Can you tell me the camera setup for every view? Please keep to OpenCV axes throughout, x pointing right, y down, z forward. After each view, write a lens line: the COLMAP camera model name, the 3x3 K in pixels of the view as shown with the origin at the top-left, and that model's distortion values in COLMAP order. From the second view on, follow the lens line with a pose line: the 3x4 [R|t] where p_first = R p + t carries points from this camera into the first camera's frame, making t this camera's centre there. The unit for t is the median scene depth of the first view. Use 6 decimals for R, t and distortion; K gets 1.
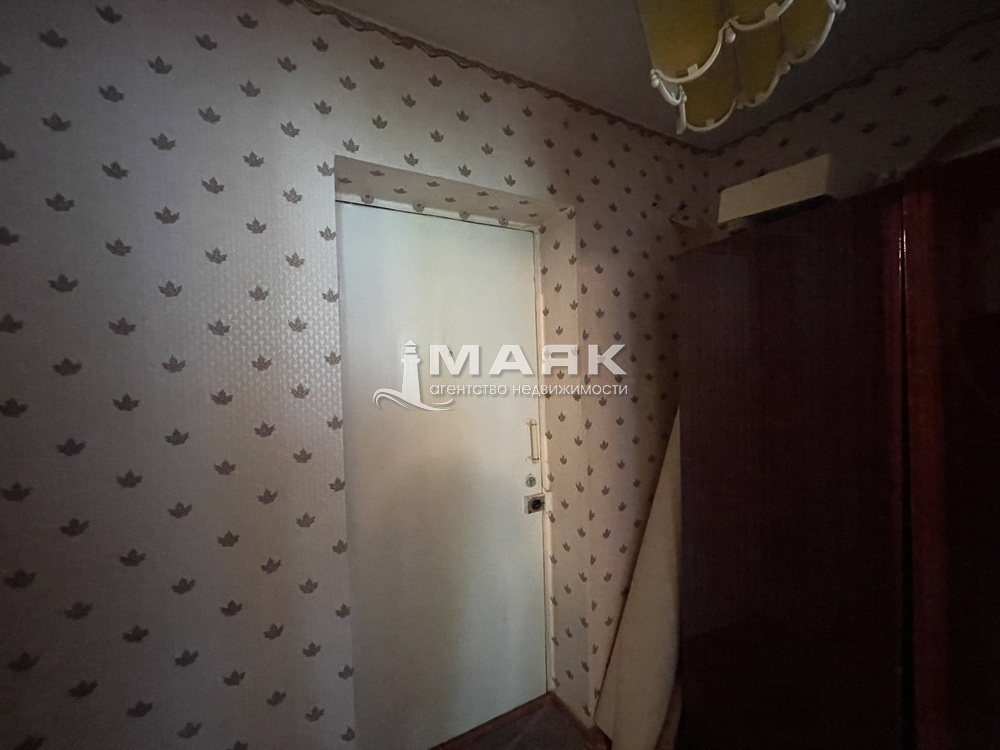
lens RADIAL K [[405.4, 0, 491.7], [0, 405.4, 375.3], [0, 0, 1]] dist [-0.002174, -0.000036]
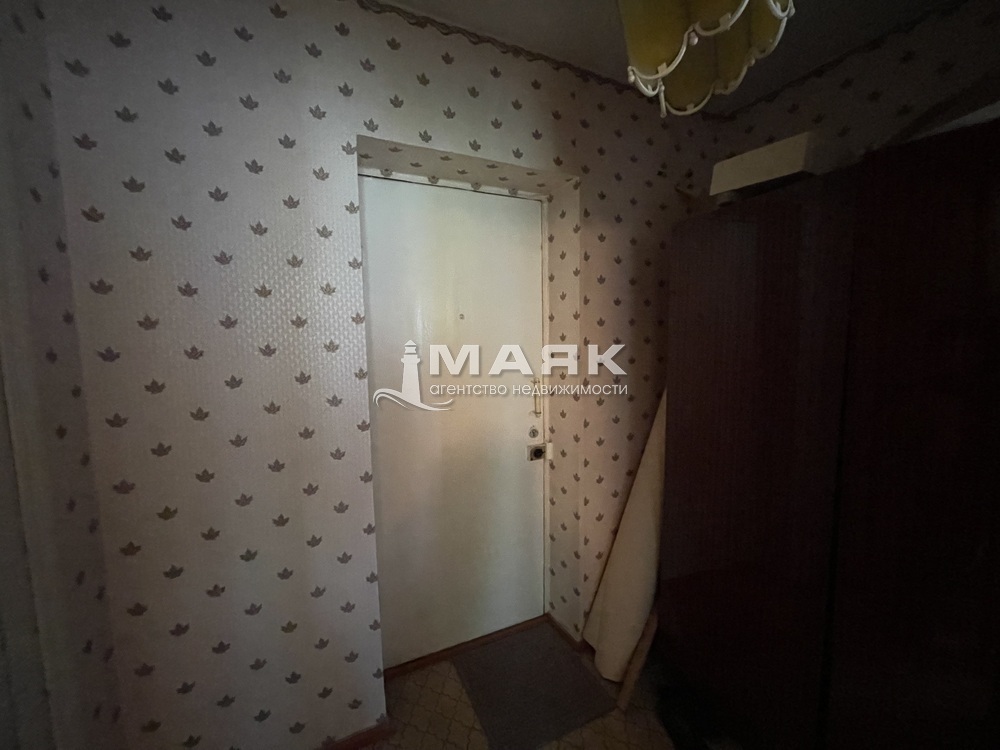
lens RADIAL K [[405.4, 0, 491.7], [0, 405.4, 375.3], [0, 0, 1]] dist [-0.002174, -0.000036]
pose [[0.998608, 0.018133, -0.049534, 0.042454], [-0.013781, 0.996129, 0.086819, 0.011722], [0.050916, -0.086016, 0.994992, -0.124863]]
